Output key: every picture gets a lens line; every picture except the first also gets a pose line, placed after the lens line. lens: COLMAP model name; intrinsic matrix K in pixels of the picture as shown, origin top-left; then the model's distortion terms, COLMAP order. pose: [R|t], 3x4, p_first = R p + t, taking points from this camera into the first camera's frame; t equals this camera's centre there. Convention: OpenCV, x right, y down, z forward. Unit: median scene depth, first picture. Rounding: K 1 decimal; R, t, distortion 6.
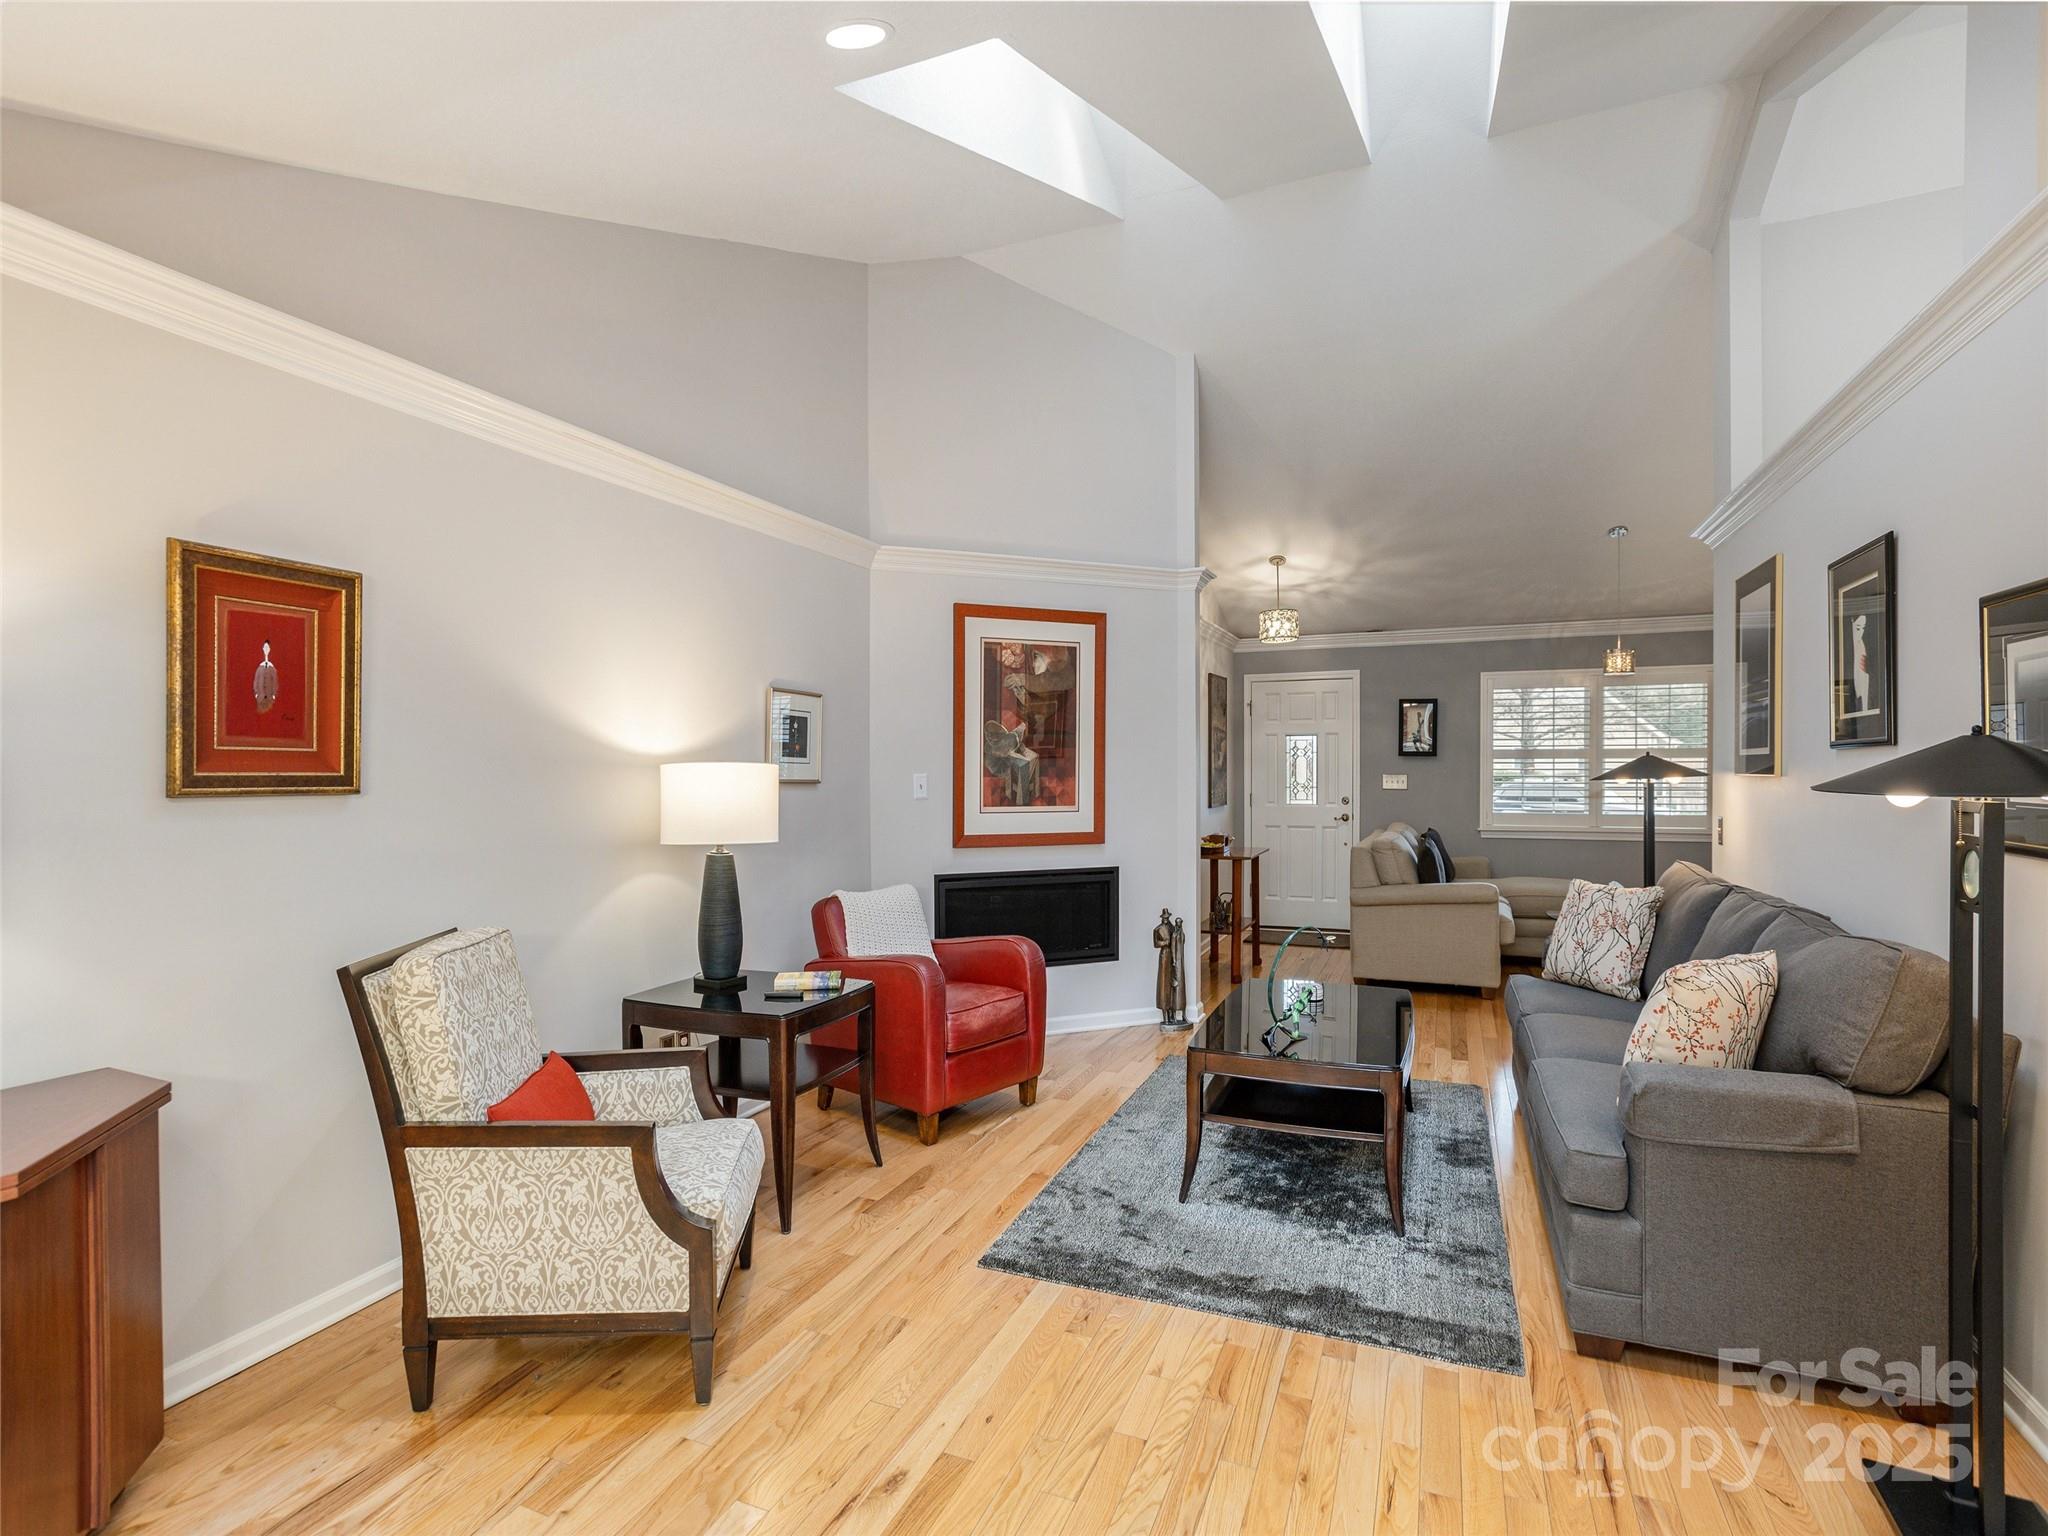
lens RADIAL K [[985.6, 0, 1009.0], [0, 985.6, 771.7], [0, 0, 1]] dist [-0.042265, 0.031655]
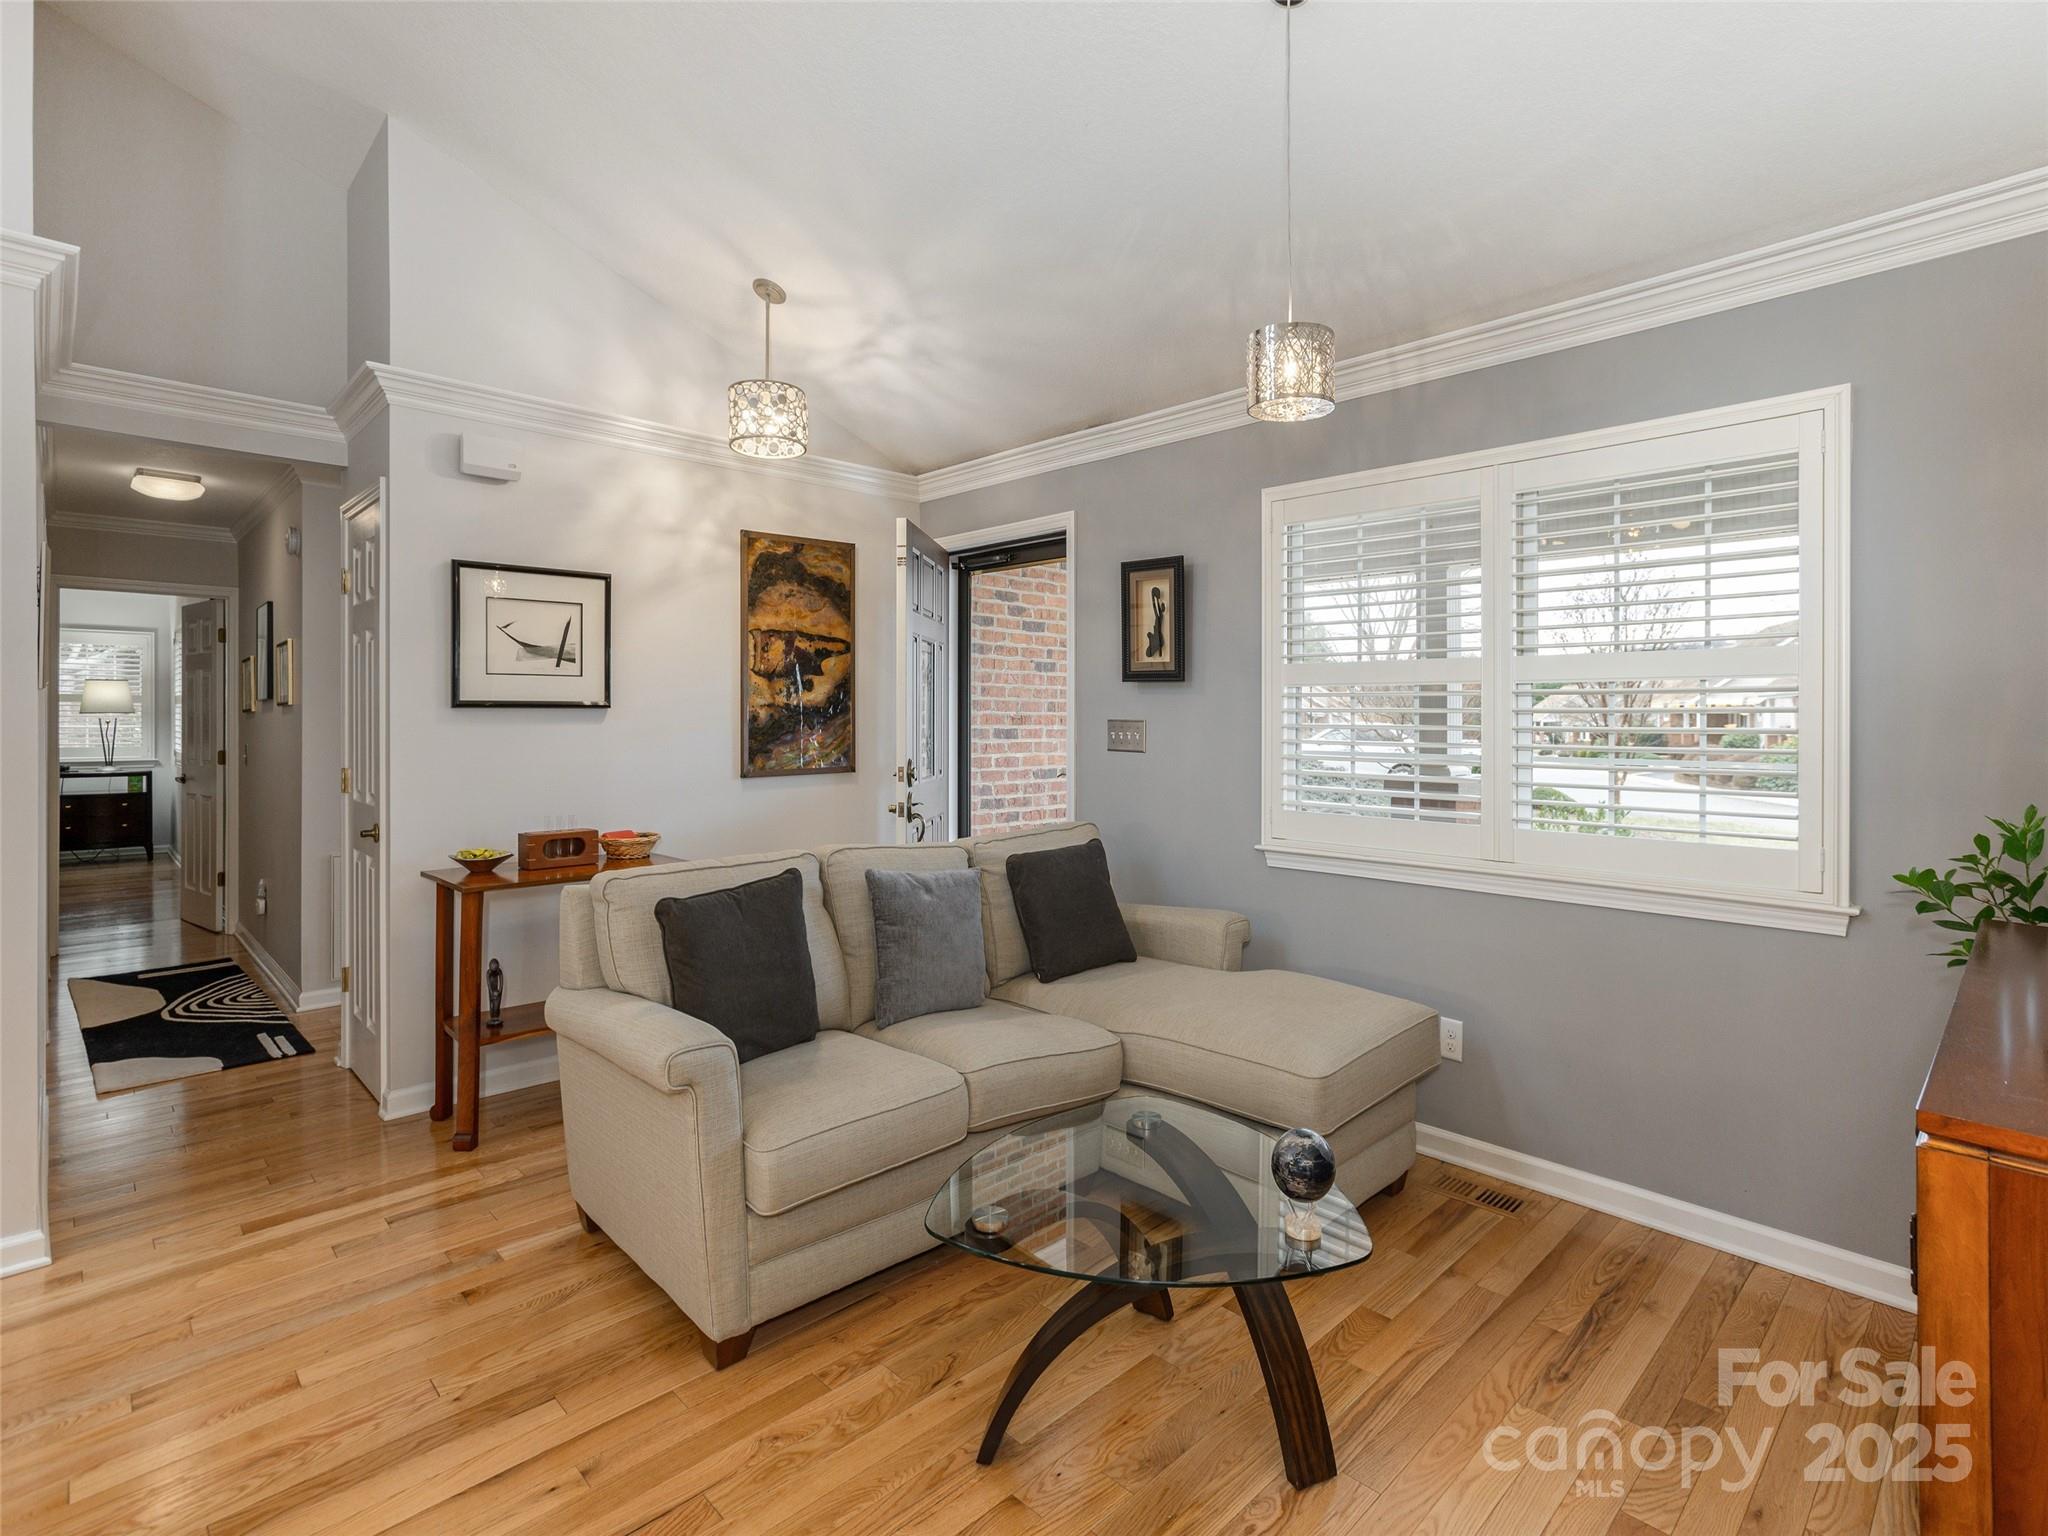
lens RADIAL K [[1012.0, 0, 1027.9], [0, 1012.0, 715.8], [0, 0, 1]] dist [-0.000499, 0.034990]
pose [[0.928314, 0.006562, -0.371740, 1.048045], [-0.005474, 0.999977, 0.003982, -0.000825], [0.371757, -0.001661, 0.928328, 1.009899]]
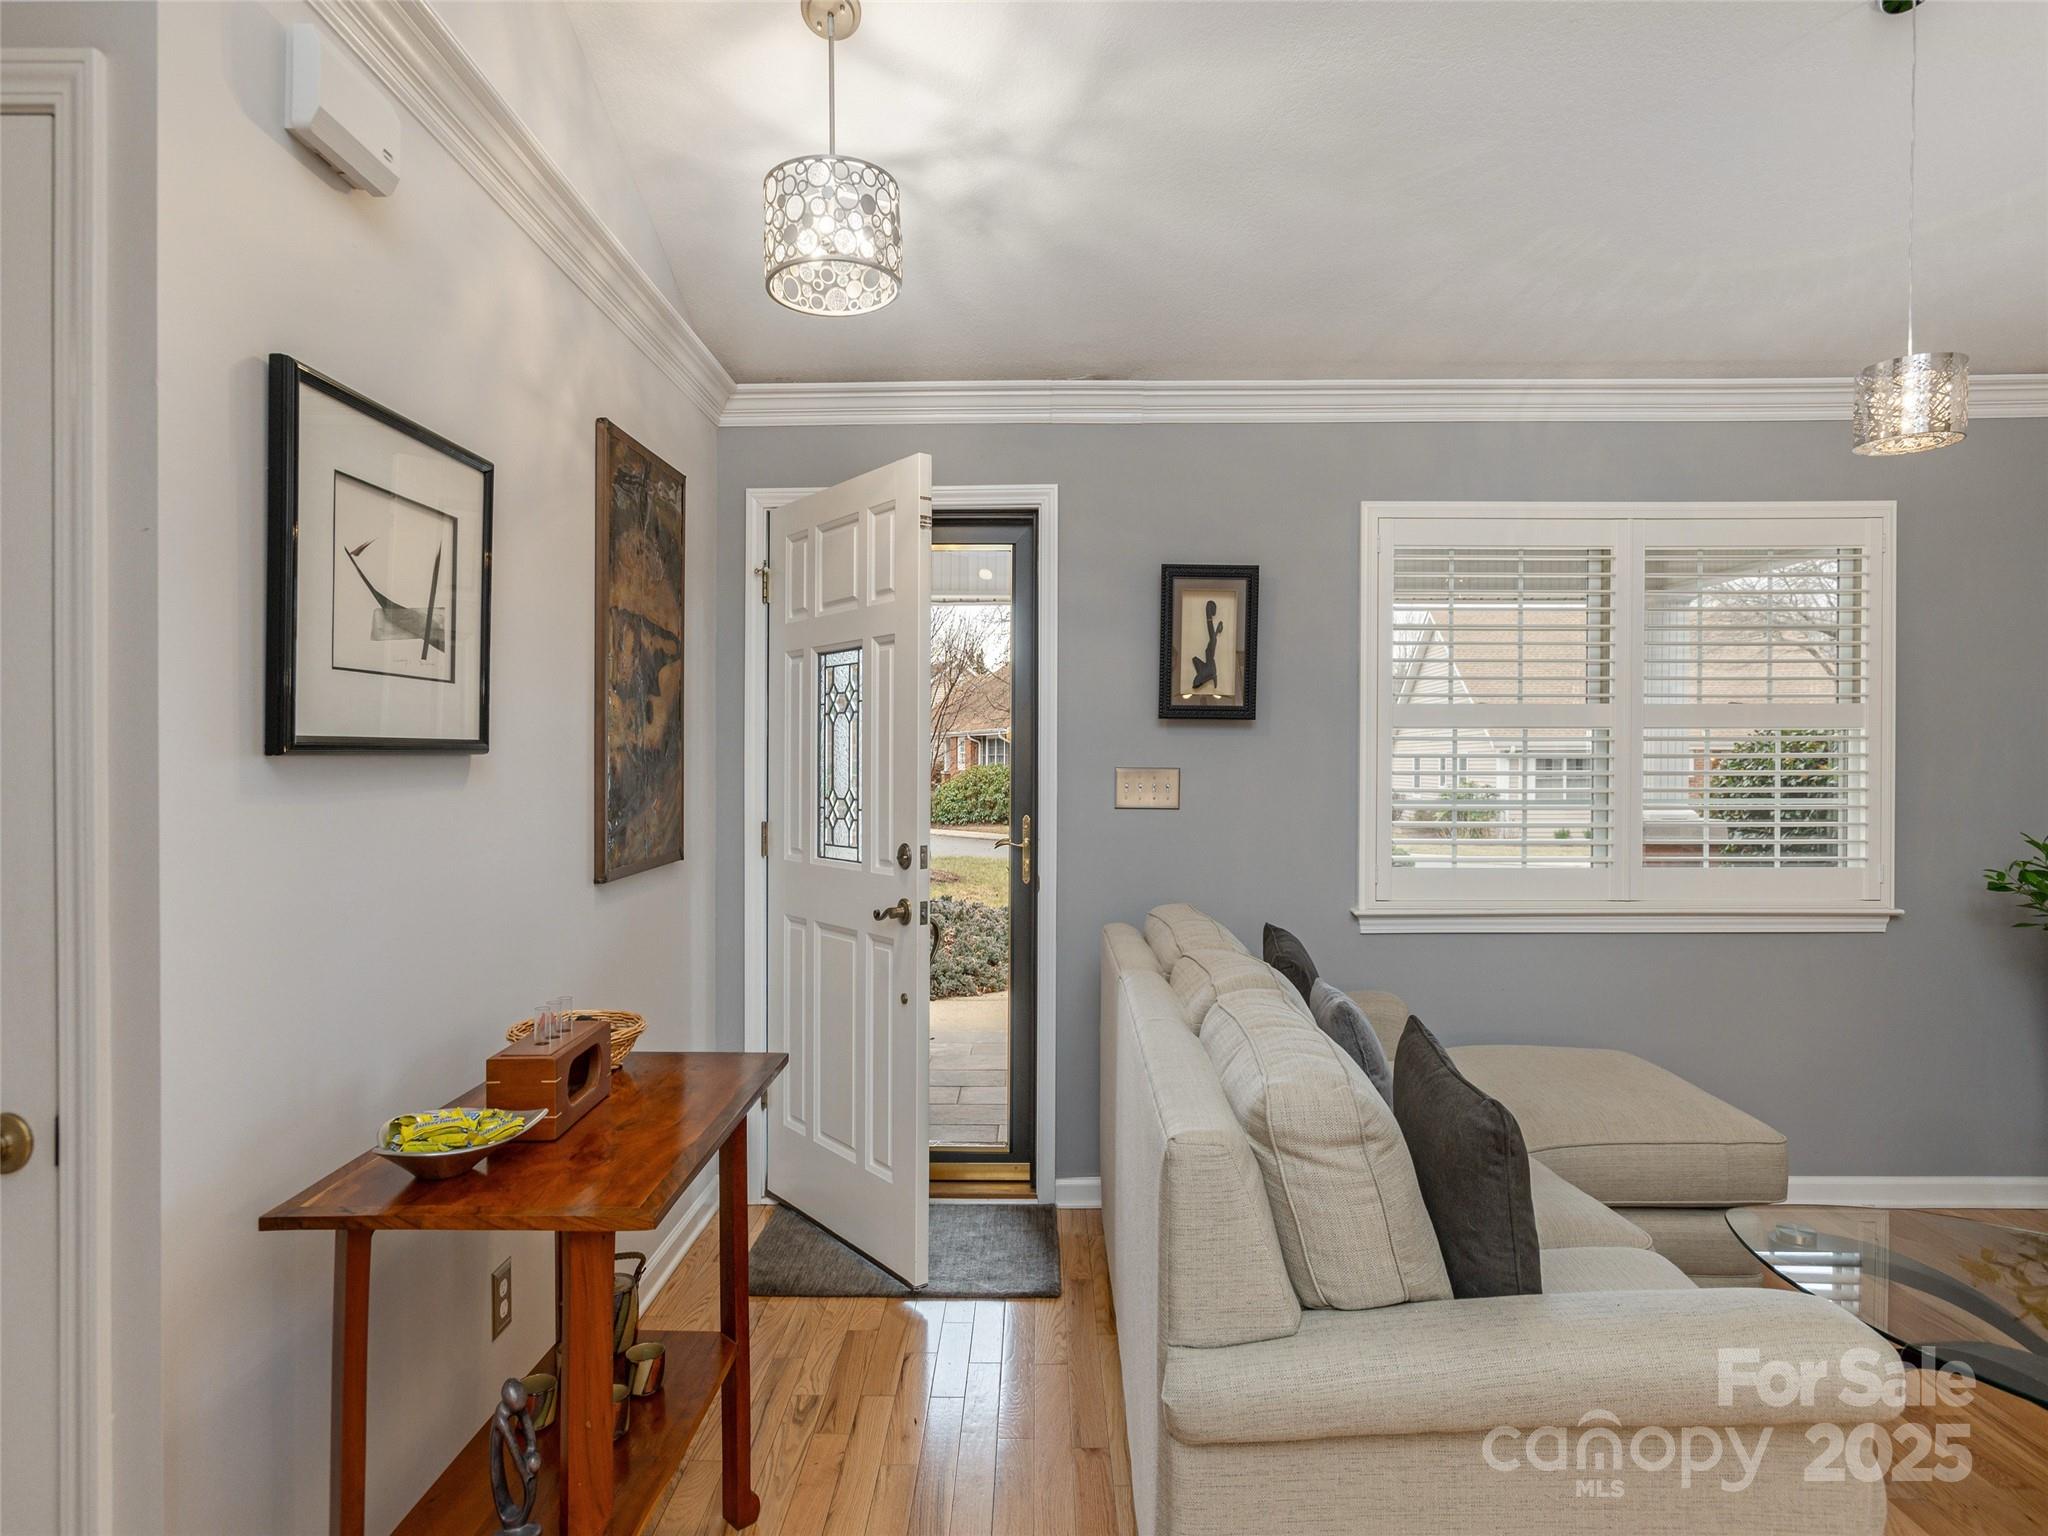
lens RADIAL K [[1139.3, 0, 1028.7], [0, 1139.3, 769.4], [0, 0, 1]] dist [-0.029469, 0.043219]
pose [[0.921900, -0.000142, 0.387429, 0.357224], [-0.004605, 0.999925, 0.011324, -0.001754], [-0.387402, -0.012224, 0.921830, 1.201631]]
